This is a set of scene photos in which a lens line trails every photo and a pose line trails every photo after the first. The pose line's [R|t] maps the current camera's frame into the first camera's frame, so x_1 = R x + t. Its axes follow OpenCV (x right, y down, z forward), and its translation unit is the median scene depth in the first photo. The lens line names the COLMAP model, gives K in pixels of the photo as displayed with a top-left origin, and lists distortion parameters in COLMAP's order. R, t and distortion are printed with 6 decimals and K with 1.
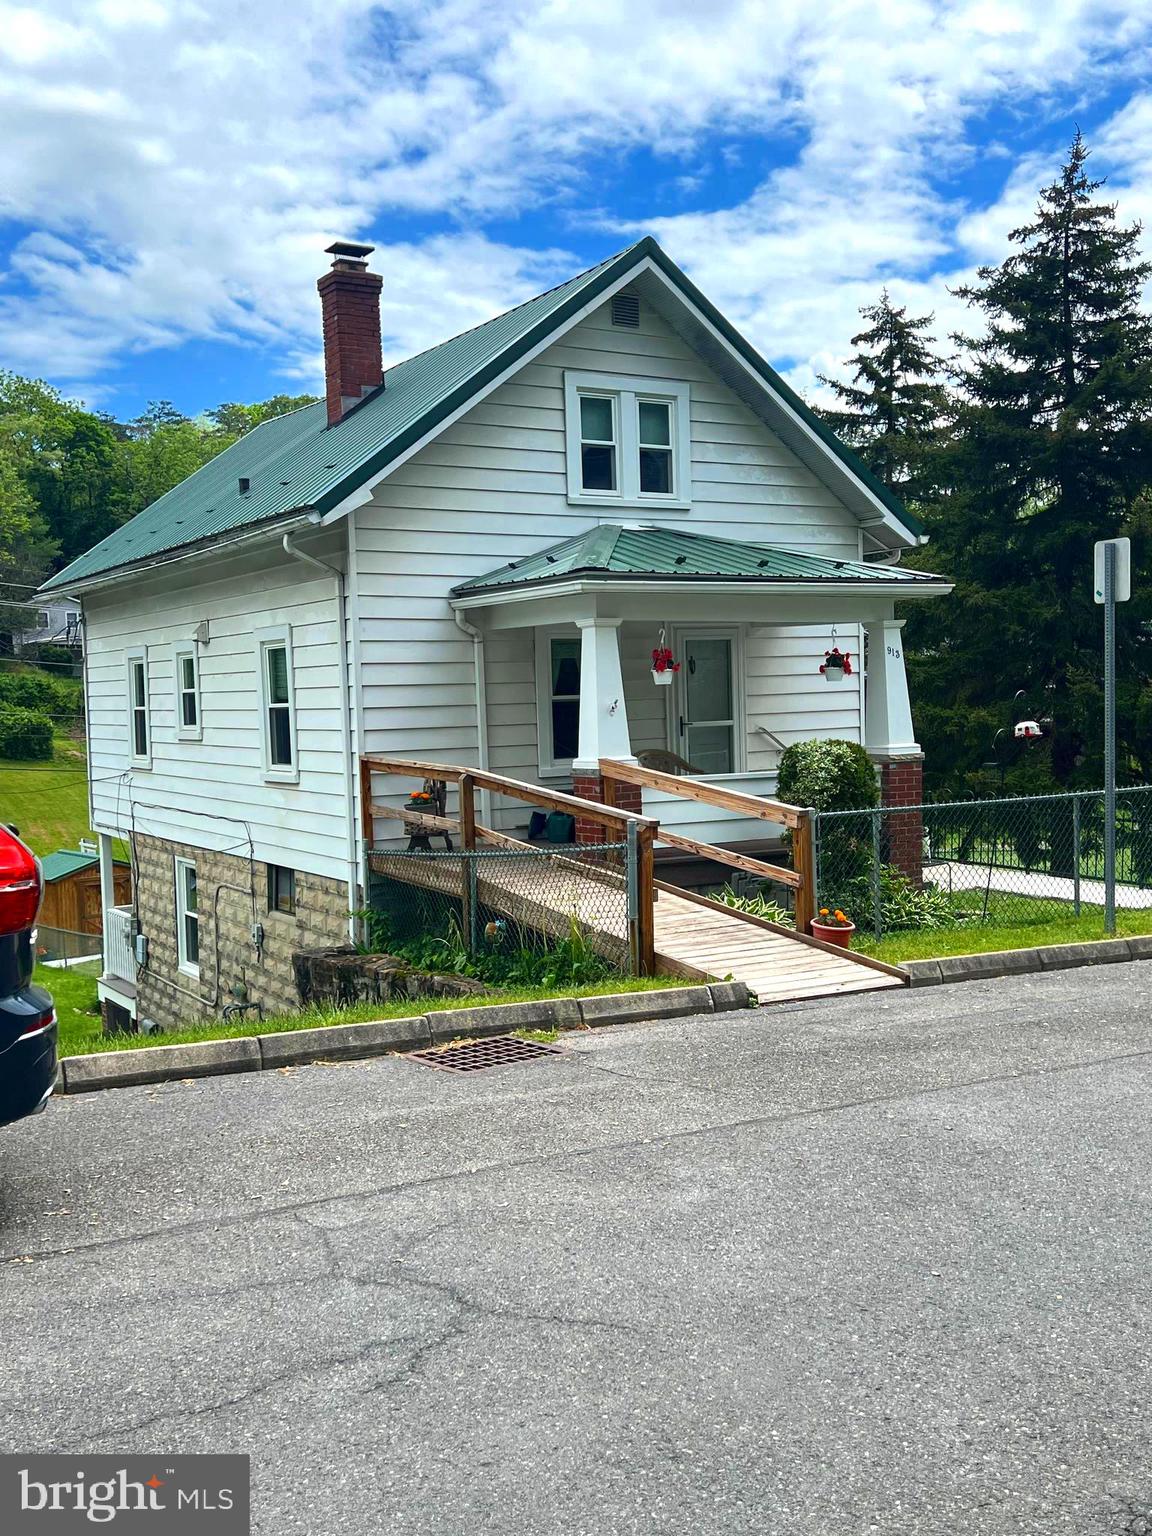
lens RADIAL K [[1631.3, 0, 567.2], [0, 1631.3, 764.0], [0, 0, 1]] dist [0.070468, 0.000000]
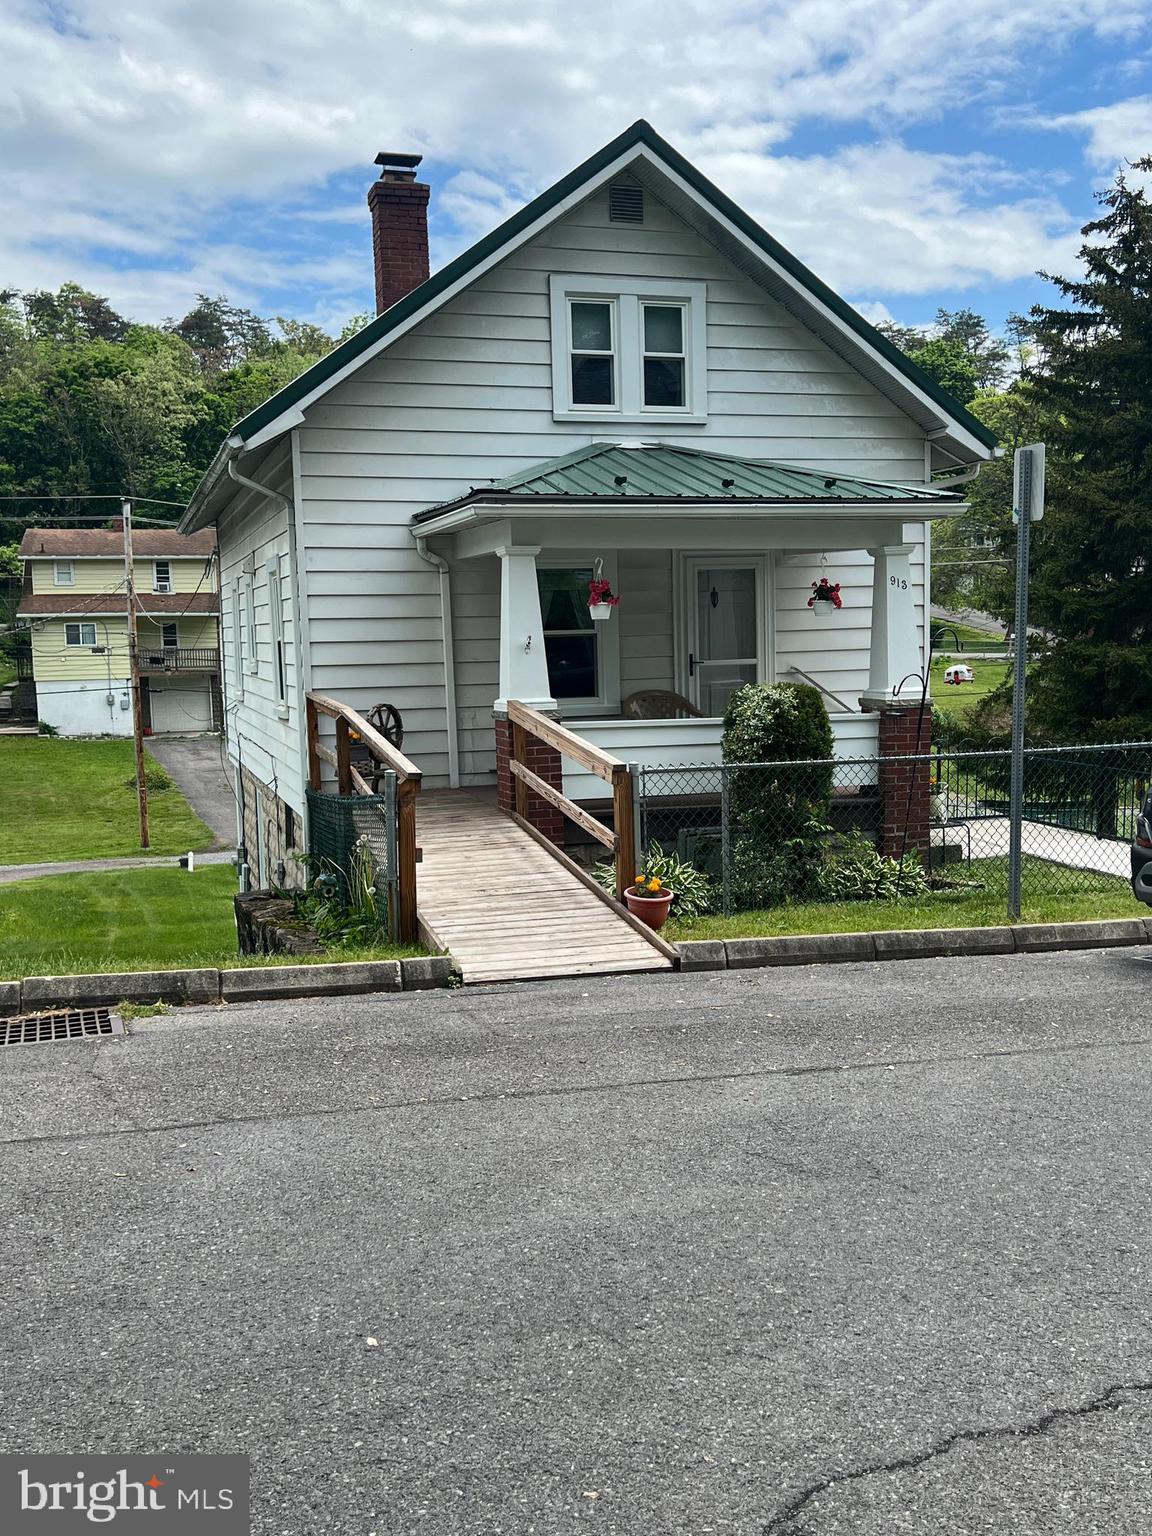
lens RADIAL K [[1631.3, 0, 580.4], [0, 1631.3, 771.6], [0, 0, 1]] dist [0.070468, 0.000000]
pose [[0.969420, 0.027260, -0.243889, 0.244801], [-0.015289, 0.998590, 0.050843, -0.008987], [0.244931, -0.045559, 0.968469, 0.100732]]
